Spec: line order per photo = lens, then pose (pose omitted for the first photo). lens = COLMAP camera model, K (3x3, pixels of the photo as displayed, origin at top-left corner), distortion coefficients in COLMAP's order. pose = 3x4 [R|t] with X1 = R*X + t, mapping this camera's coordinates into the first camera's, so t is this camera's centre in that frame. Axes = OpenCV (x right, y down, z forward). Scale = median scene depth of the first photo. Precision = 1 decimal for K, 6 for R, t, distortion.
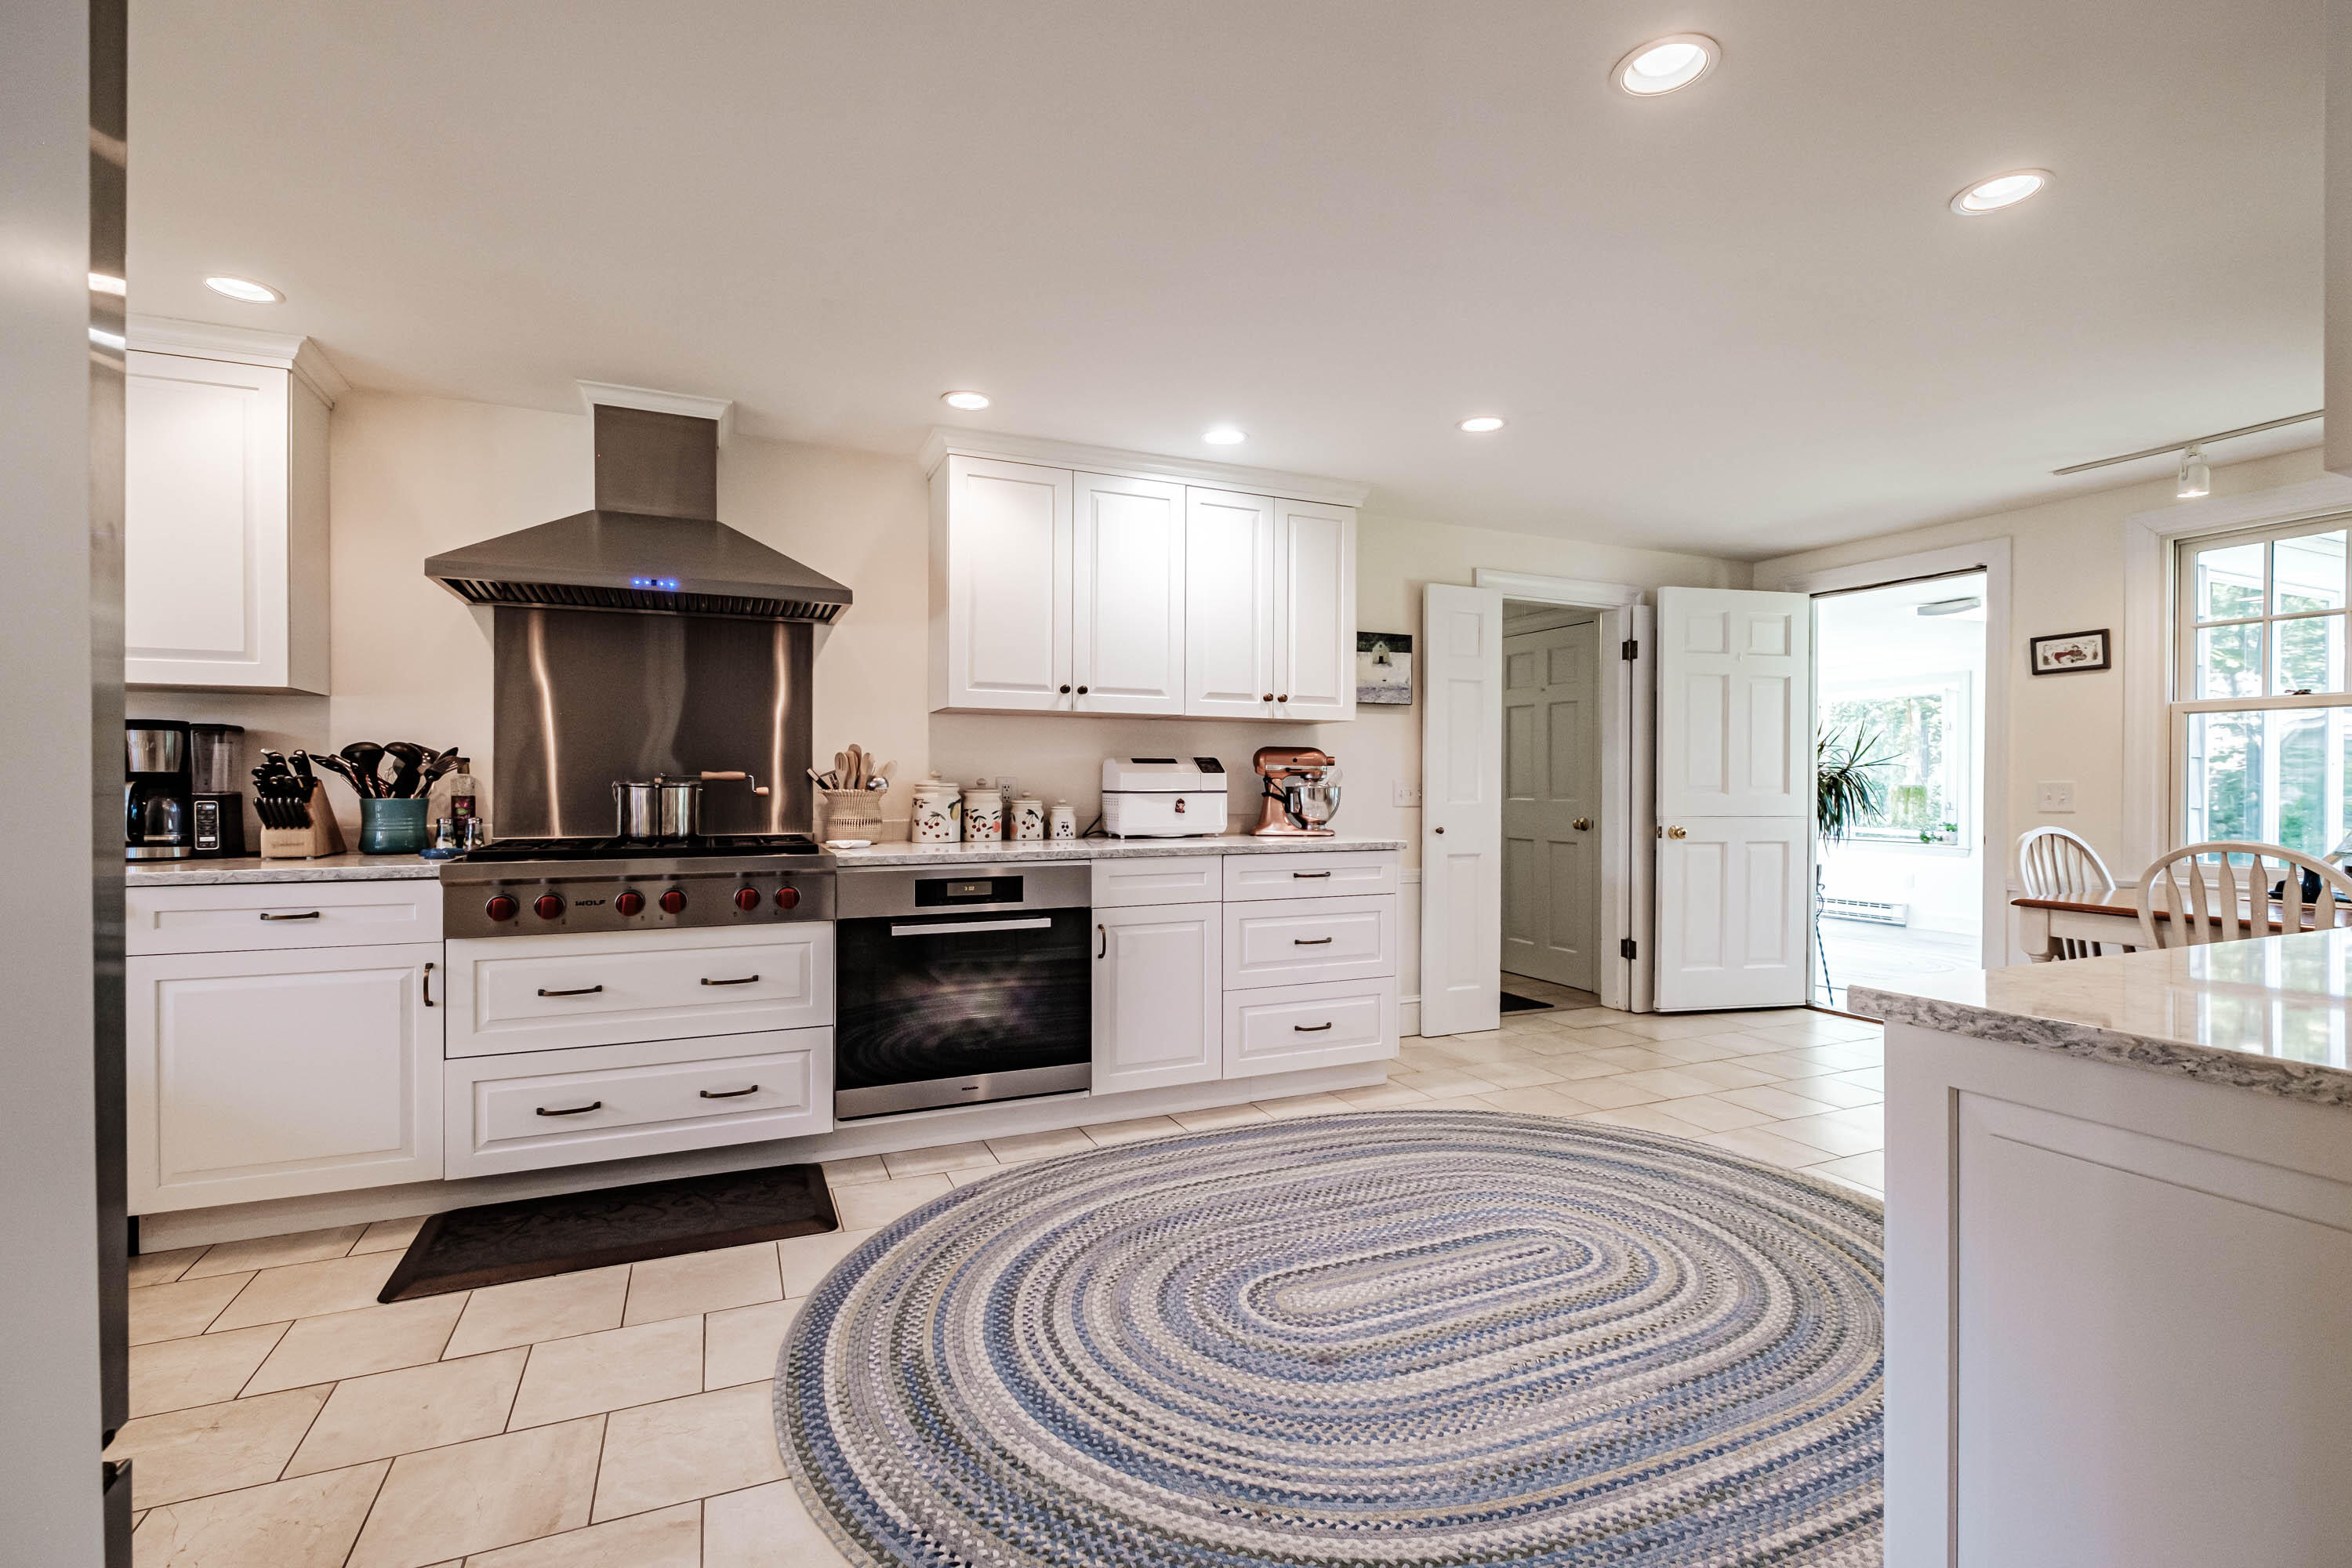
lens RADIAL K [[1032.6, 0, 1182.2], [0, 1032.6, 781.3], [0, 0, 1]] dist [-0.003509, -0.003518]
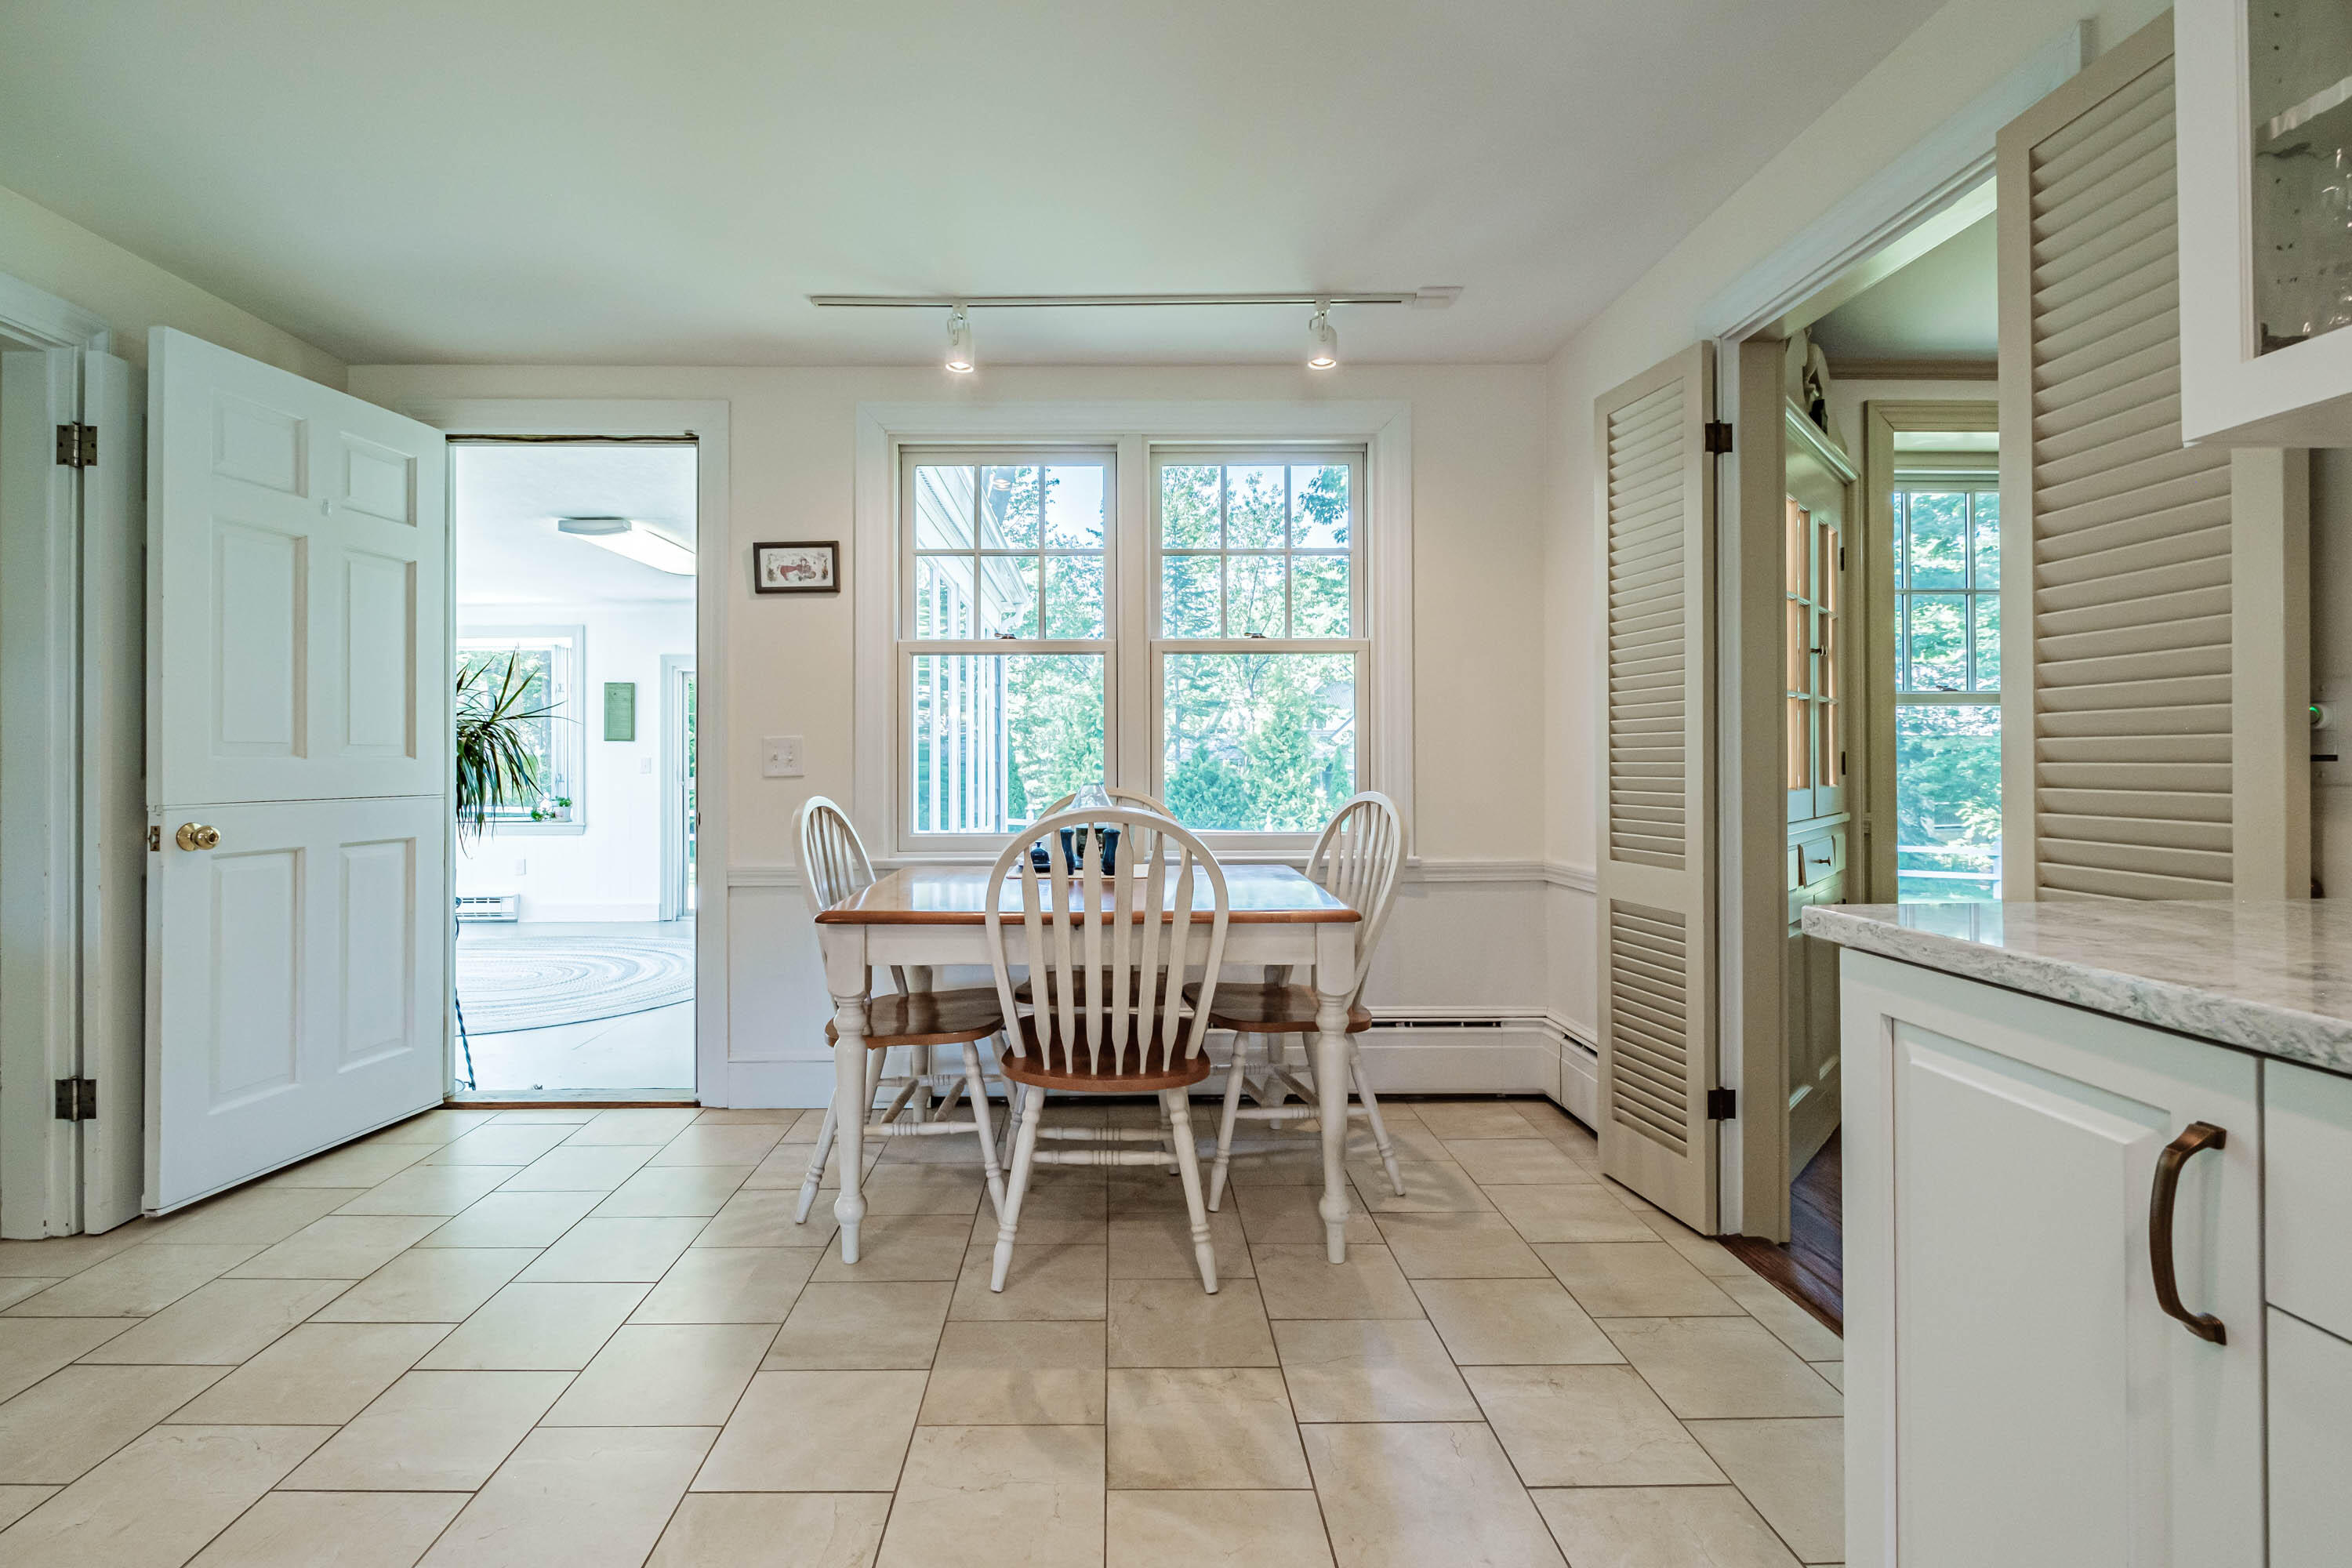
lens RADIAL K [[1069.5, 0, 1073.4], [0, 1069.5, 754.1], [0, 0, 1]] dist [0.001410, -0.004717]
pose [[0.426461, -0.001341, 0.904505, 0.308763], [0.005588, 0.999984, -0.001152, 0.020824], [-0.904489, 0.005546, 0.426462, 0.632445]]
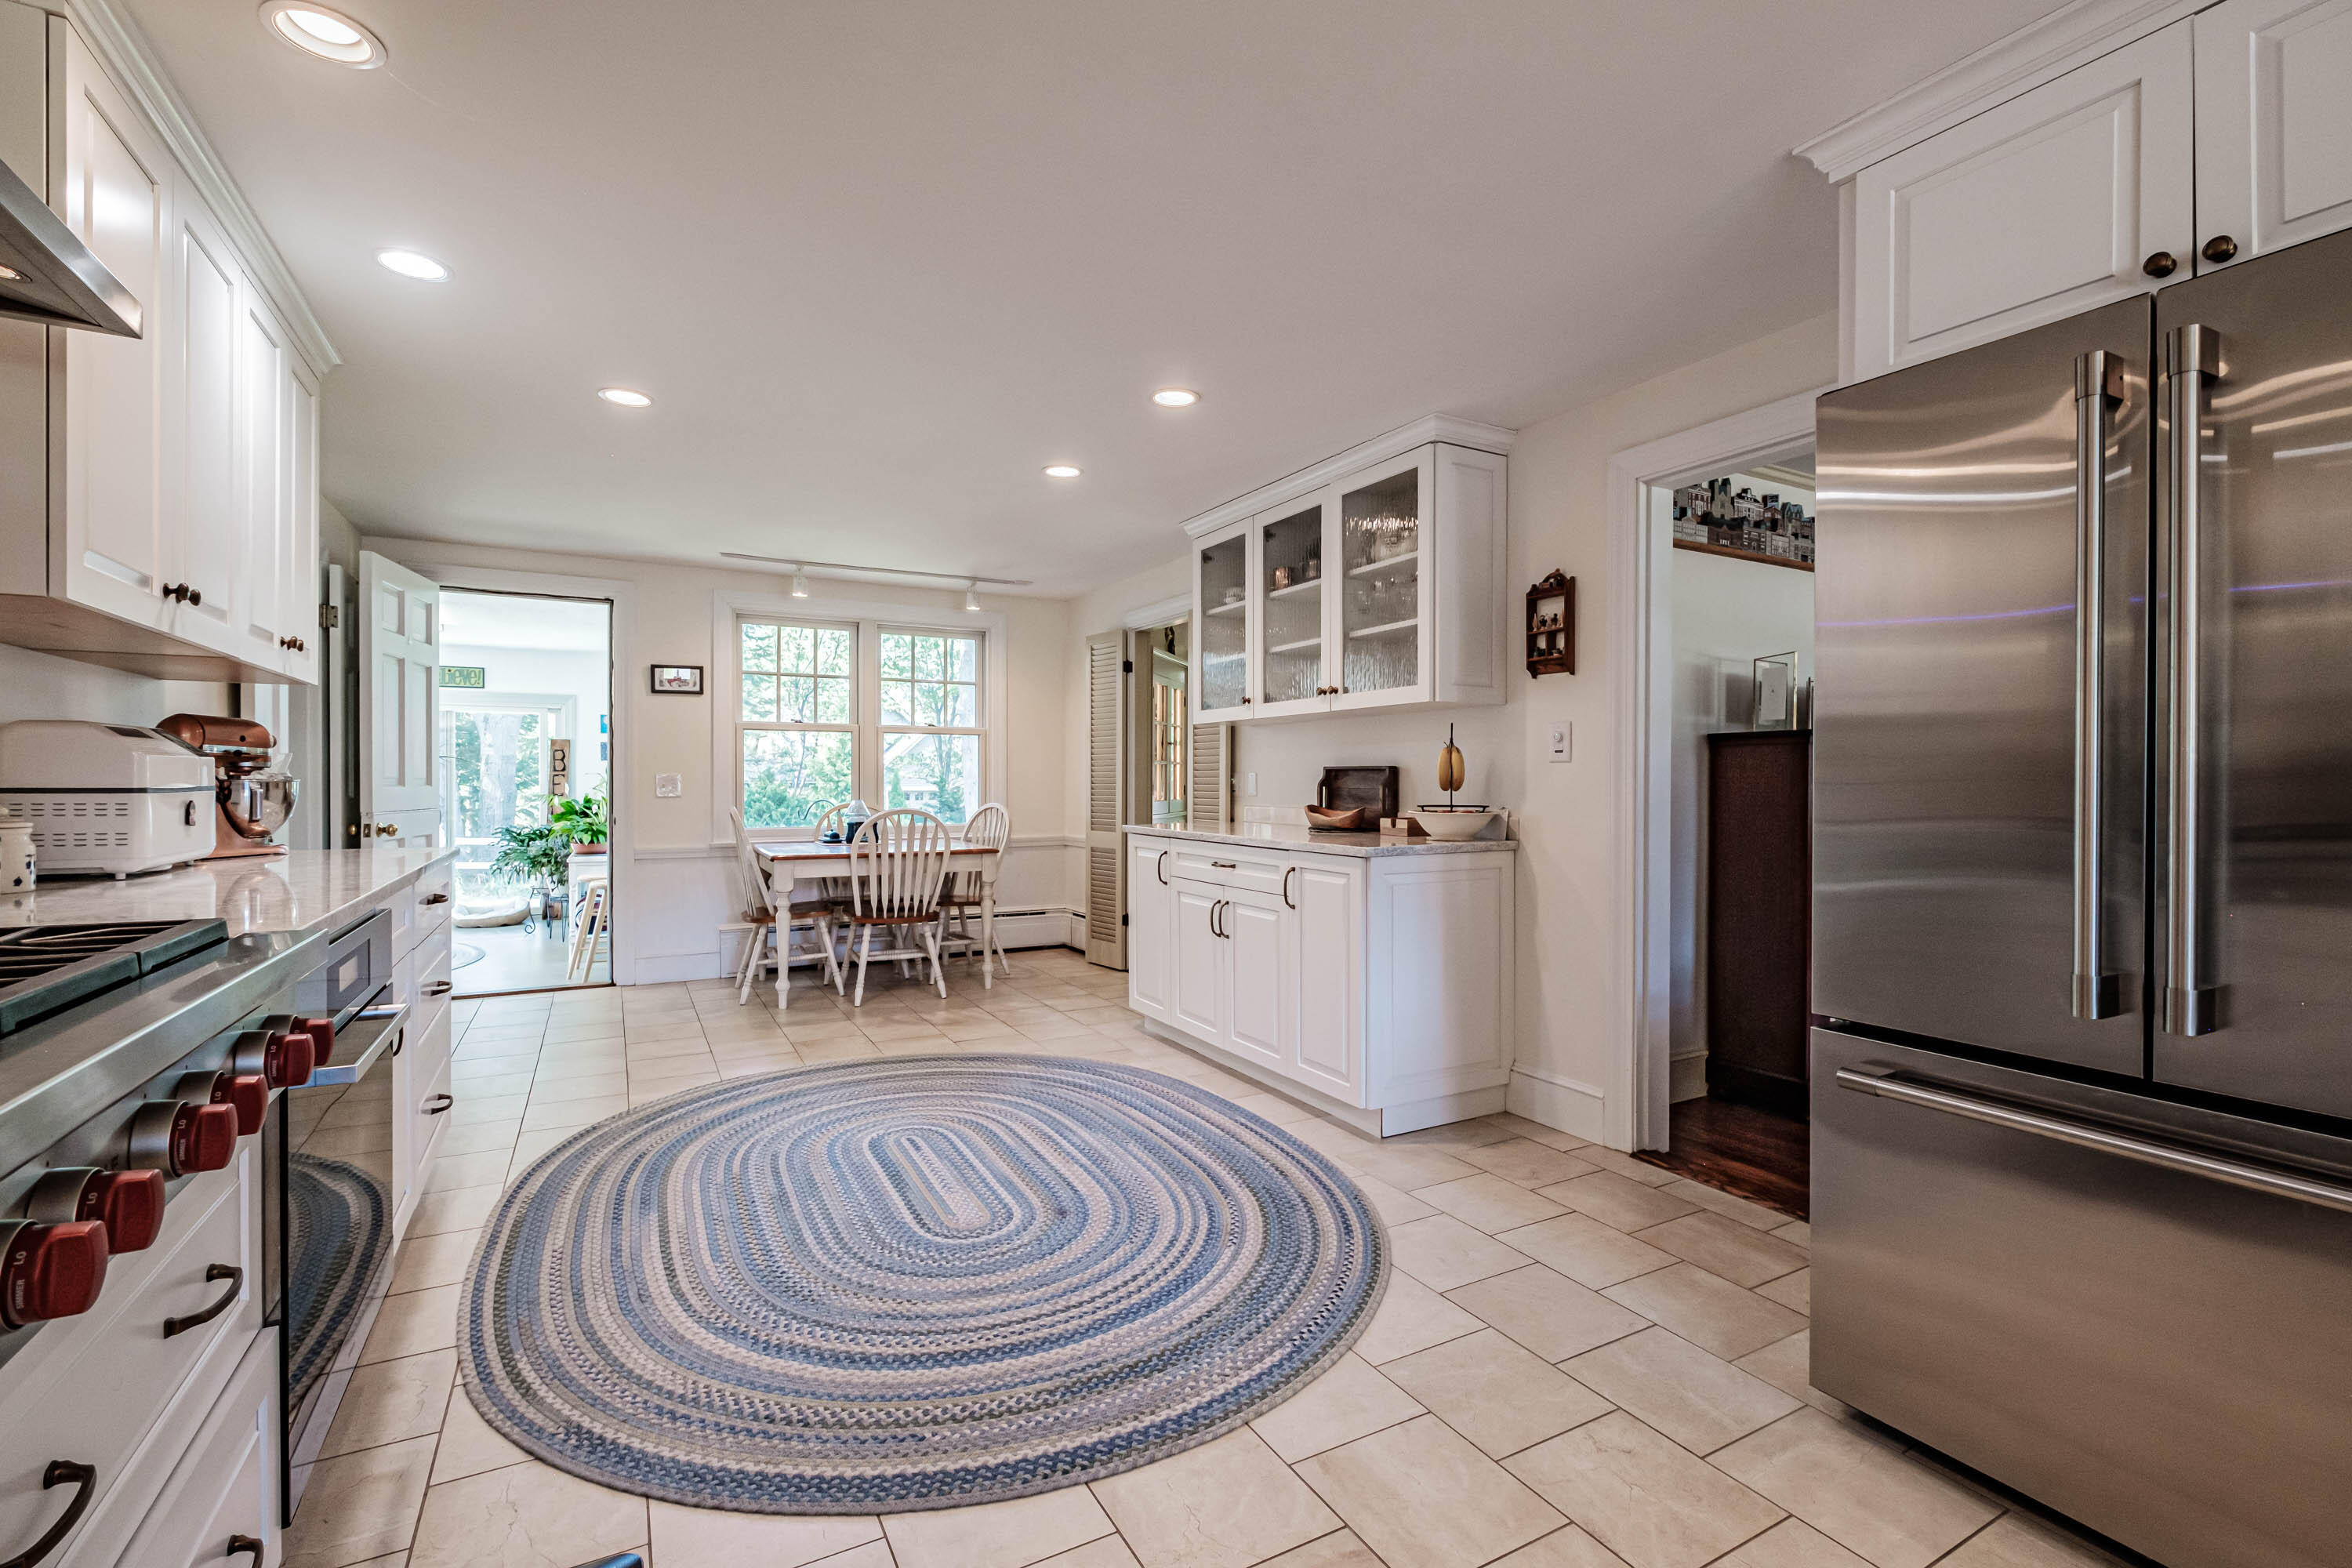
lens RADIAL K [[1032.6, 0, 1196.9], [0, 1032.6, 793.2], [0, 0, 1]] dist [-0.003509, -0.003518]
pose [[-0.097217, -0.016048, 0.995134, -0.741466], [-0.004192, 0.999868, 0.015715, 0.000800], [-0.995254, -0.002643, -0.097271, 0.597930]]
